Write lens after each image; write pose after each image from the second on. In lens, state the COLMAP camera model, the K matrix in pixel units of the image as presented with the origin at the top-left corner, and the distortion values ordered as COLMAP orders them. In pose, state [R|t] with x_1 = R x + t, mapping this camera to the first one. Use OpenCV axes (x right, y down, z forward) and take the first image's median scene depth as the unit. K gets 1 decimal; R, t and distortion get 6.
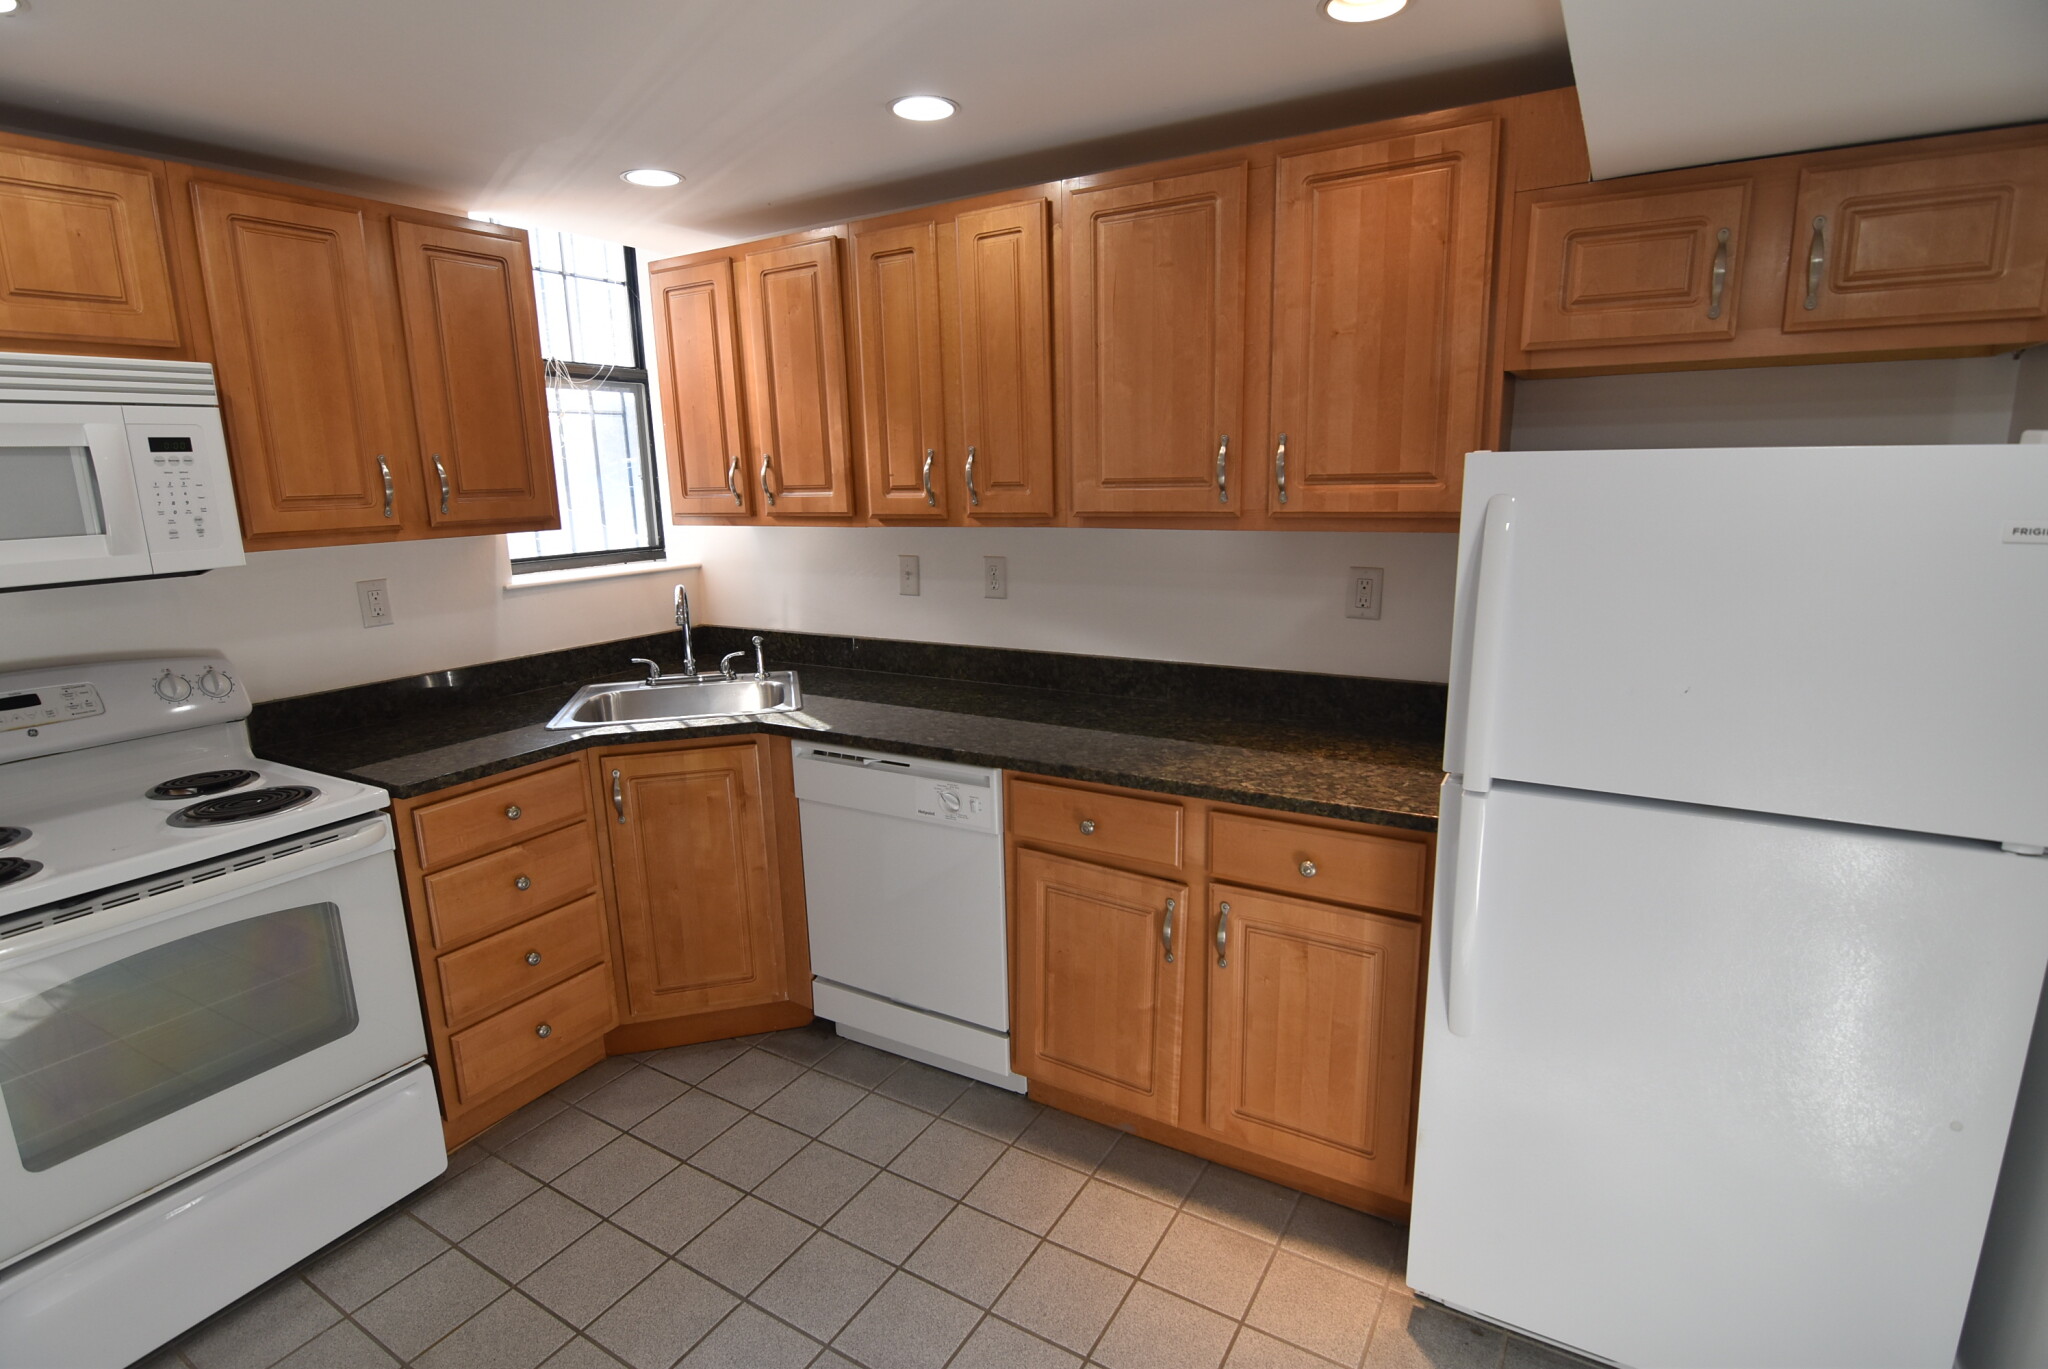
lens RADIAL K [[981.9, 0, 1018.3], [0, 981.9, 668.4], [0, 0, 1]] dist [-0.027721, -0.001936]
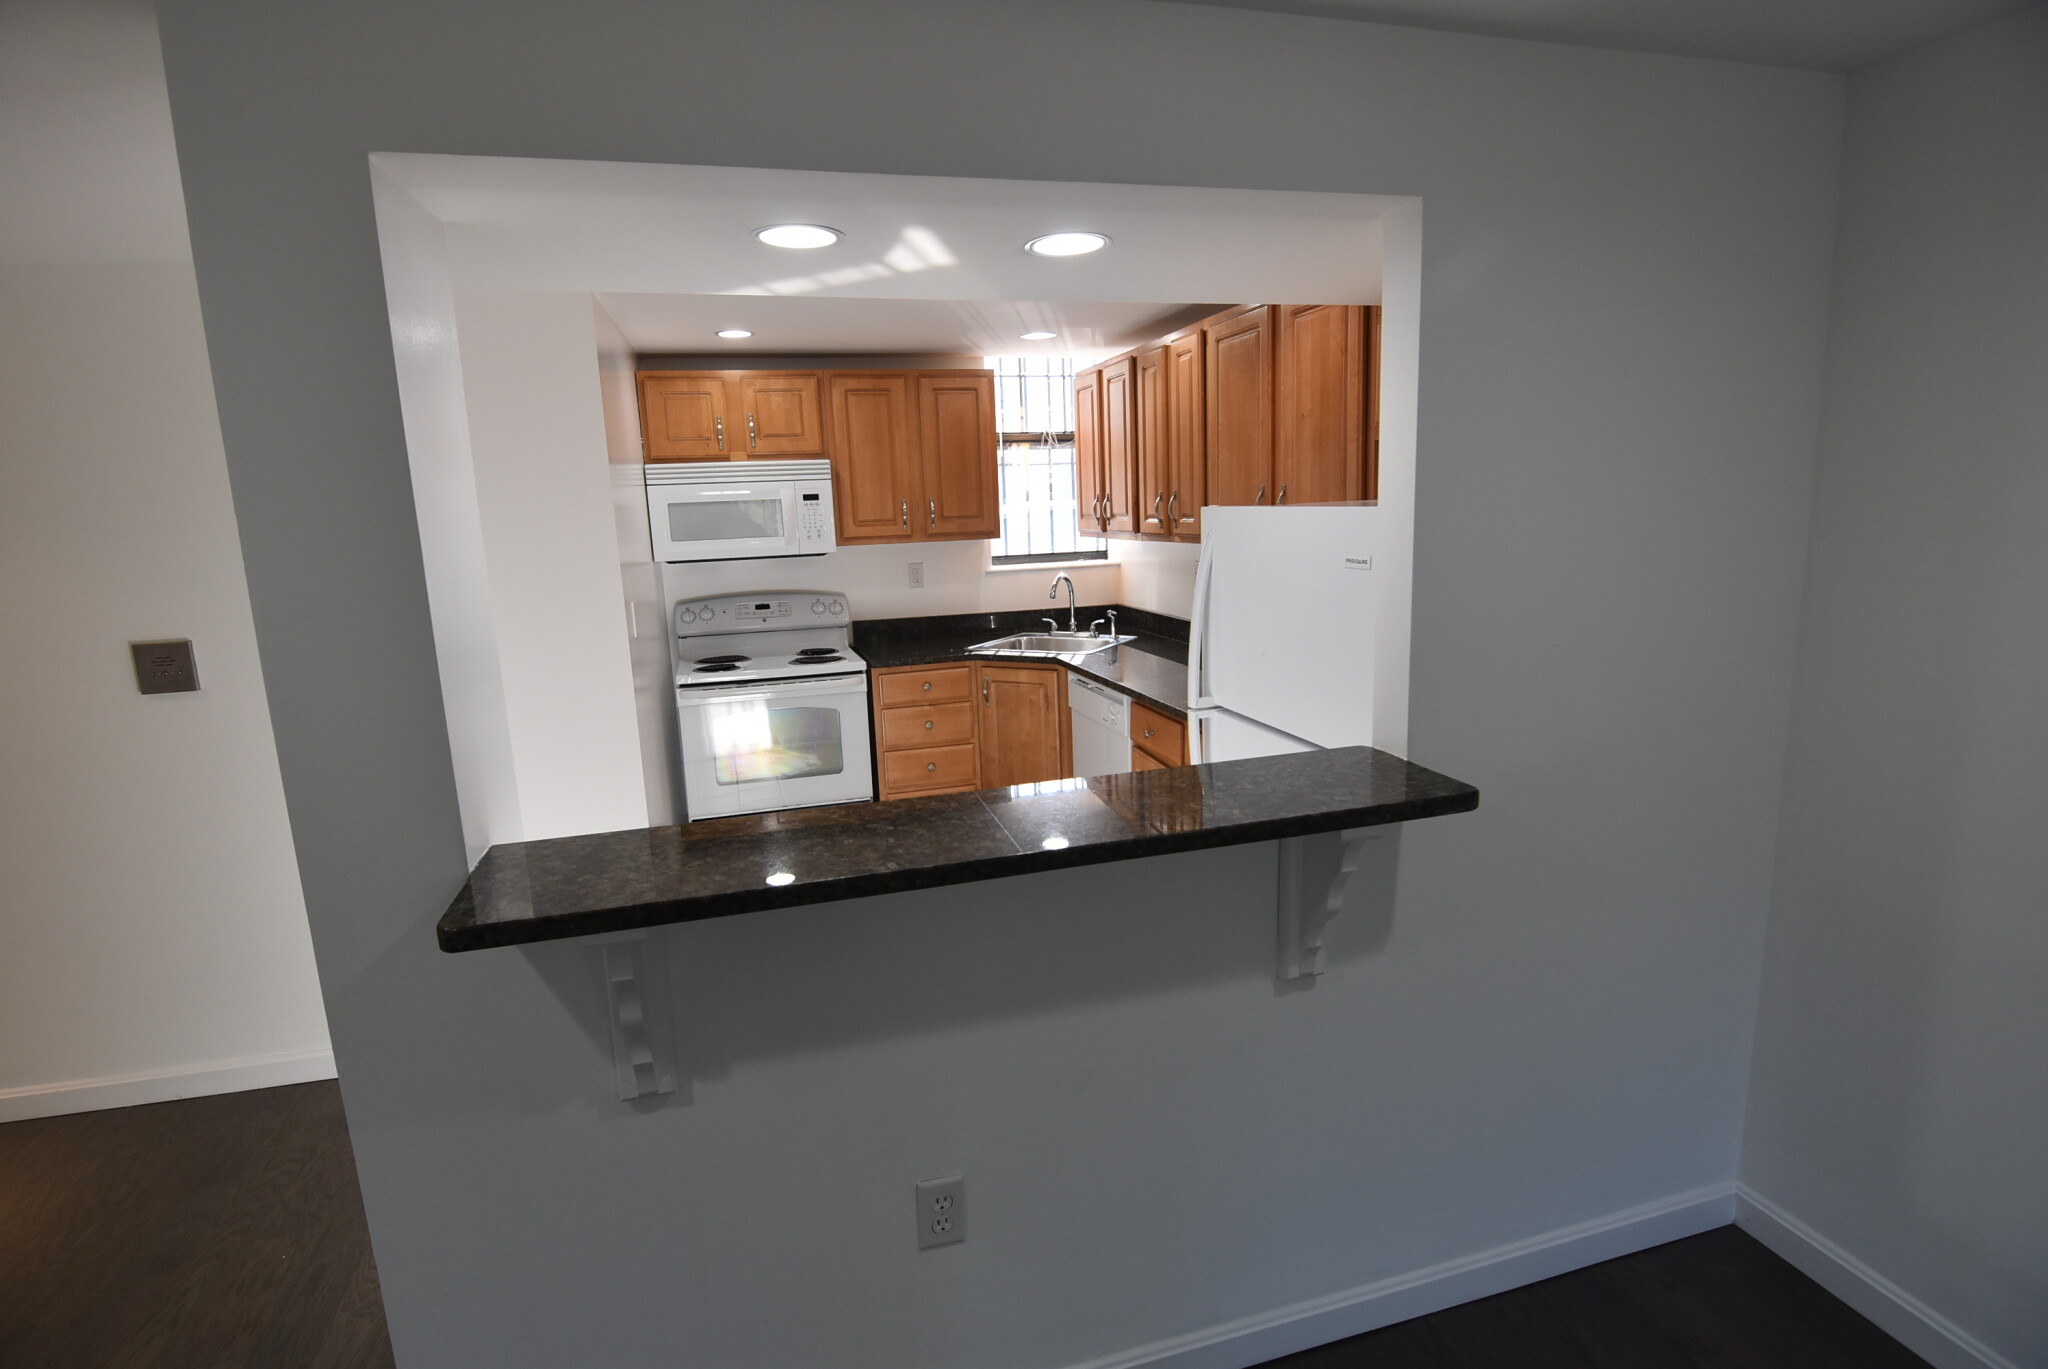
lens RADIAL K [[981.9, 0, 1018.3], [0, 981.9, 668.4], [0, 0, 1]] dist [-0.027721, -0.001936]
pose [[0.725131, 0.110584, -0.679673, 0.928457], [-0.114903, 0.992614, 0.038913, 0.017650], [0.678957, 0.049879, 0.732482, -0.291569]]
